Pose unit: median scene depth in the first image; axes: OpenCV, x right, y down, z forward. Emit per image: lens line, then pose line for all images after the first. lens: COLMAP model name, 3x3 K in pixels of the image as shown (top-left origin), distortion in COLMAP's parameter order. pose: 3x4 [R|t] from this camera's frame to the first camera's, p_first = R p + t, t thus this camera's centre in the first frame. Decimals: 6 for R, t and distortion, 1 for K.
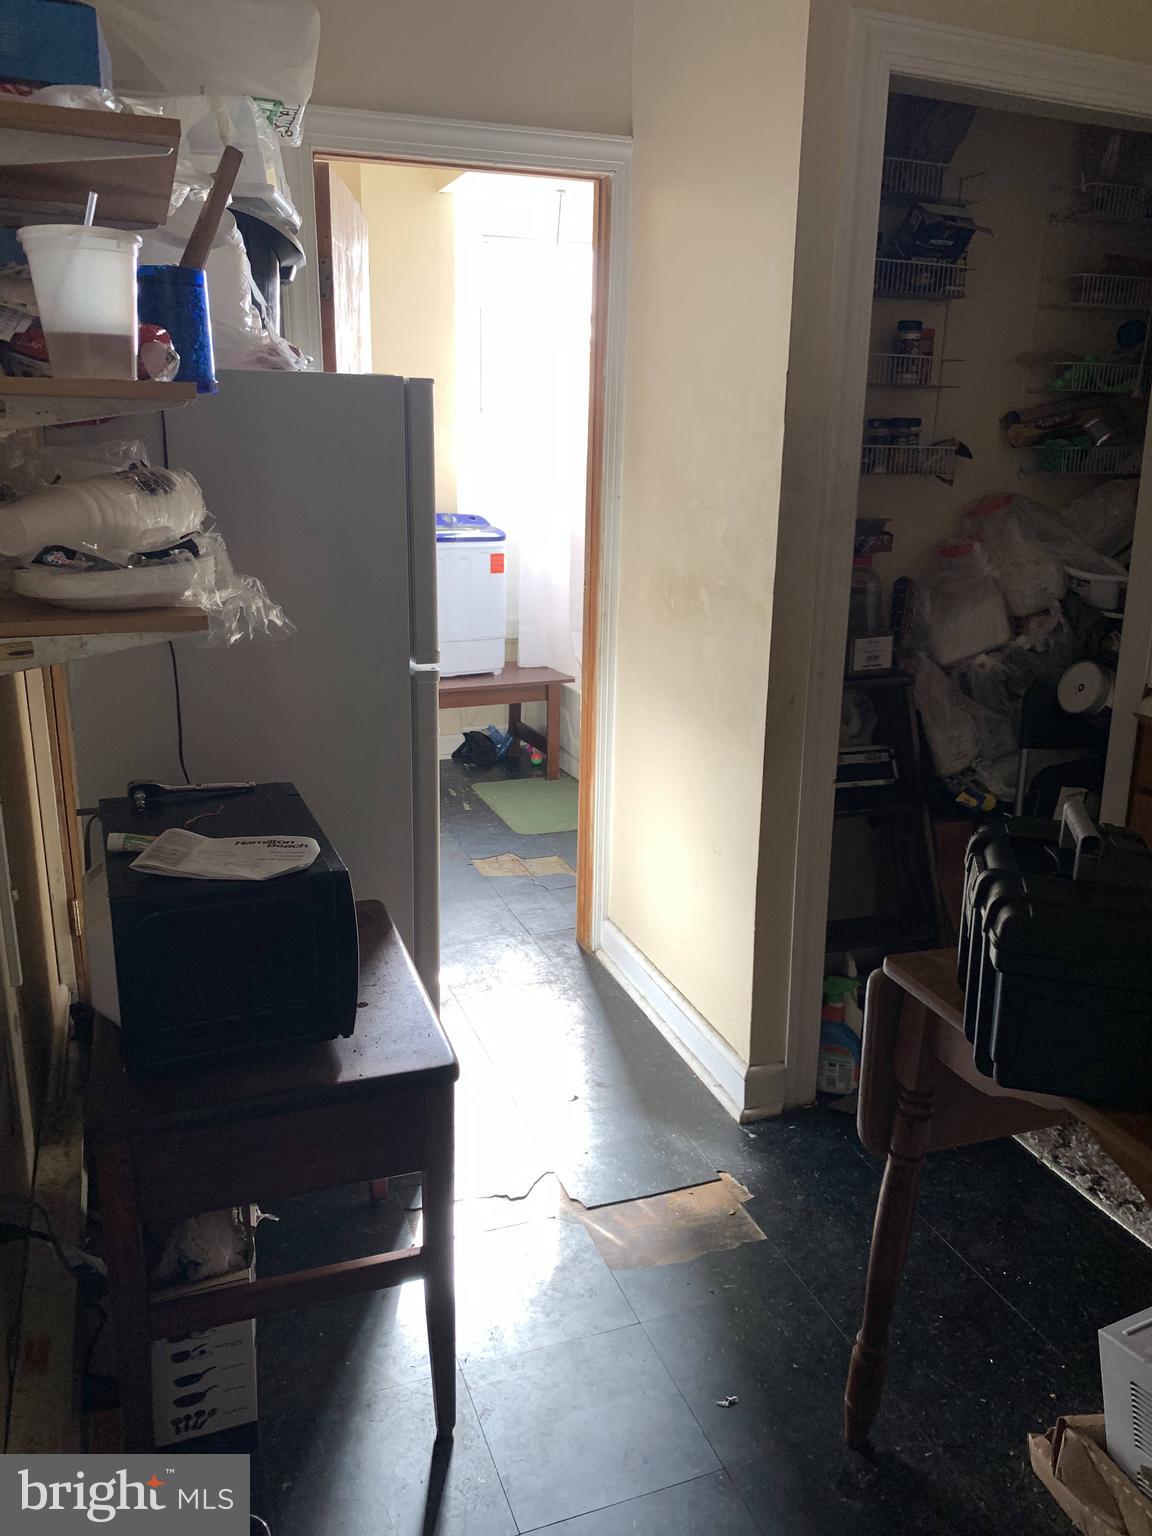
lens RADIAL K [[1196.0, 0, 589.6], [0, 1196.0, 771.6], [0, 0, 1]] dist [-0.002596, 0.001195]
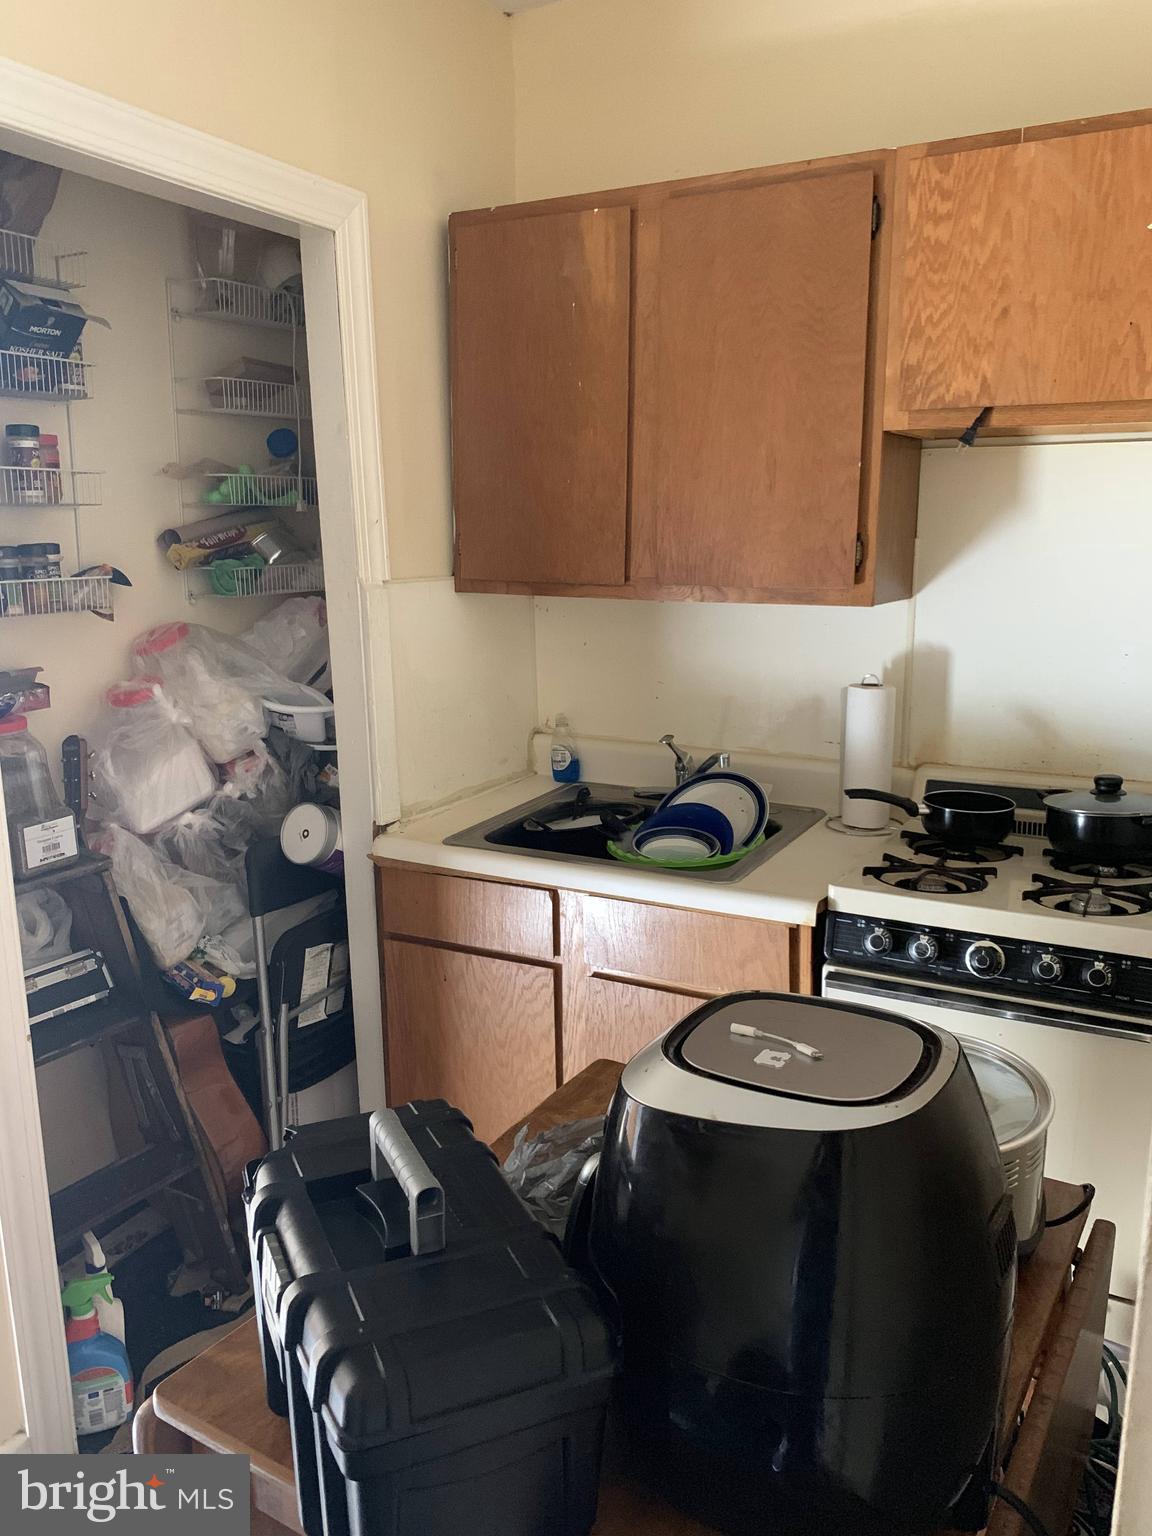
lens RADIAL K [[1196.0, 0, 579.7], [0, 1196.0, 756.3], [0, 0, 1]] dist [-0.002596, 0.001195]
pose [[0.788732, -0.143484, 0.597758, 0.051068], [0.193119, 0.980985, -0.019345, -0.069928], [-0.583616, 0.130697, 0.801443, 0.166090]]
